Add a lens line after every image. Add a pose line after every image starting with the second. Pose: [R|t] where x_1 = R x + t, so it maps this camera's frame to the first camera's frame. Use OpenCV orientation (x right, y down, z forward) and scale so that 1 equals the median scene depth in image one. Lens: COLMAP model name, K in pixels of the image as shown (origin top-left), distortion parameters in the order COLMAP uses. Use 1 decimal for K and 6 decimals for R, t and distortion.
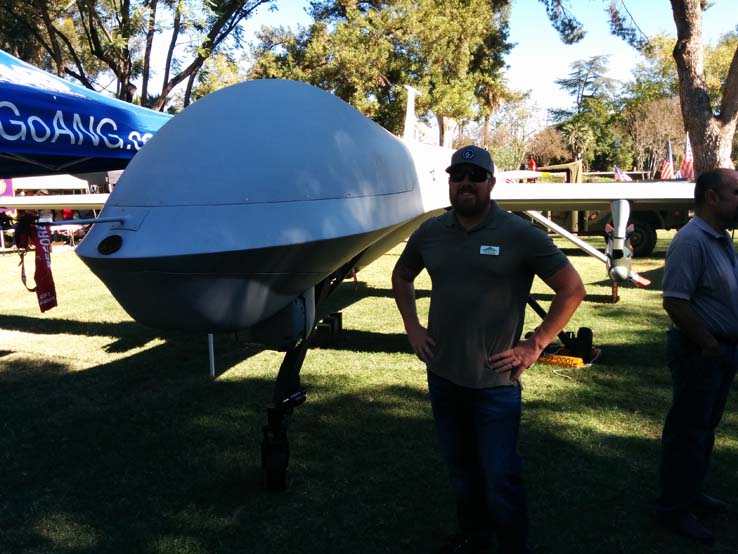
lens RADIAL K [[646.6, 0, 369.0], [0, 646.6, 277.0], [0, 0, 1]] dist [0.005707, 0.001447]
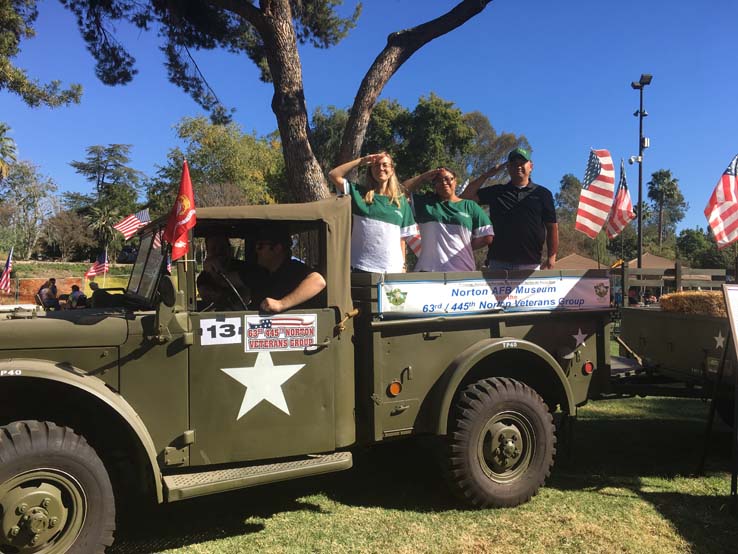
lens RADIAL K [[611.4, 0, 369.0], [0, 611.4, 277.0], [0, 0, 1]] dist [0.004315, 0.001391]
pose [[0.740542, 0.014850, 0.671847, 0.051028], [0.080225, 0.990653, -0.110324, -0.037938], [-0.667205, 0.135598, 0.732428, 0.258132]]
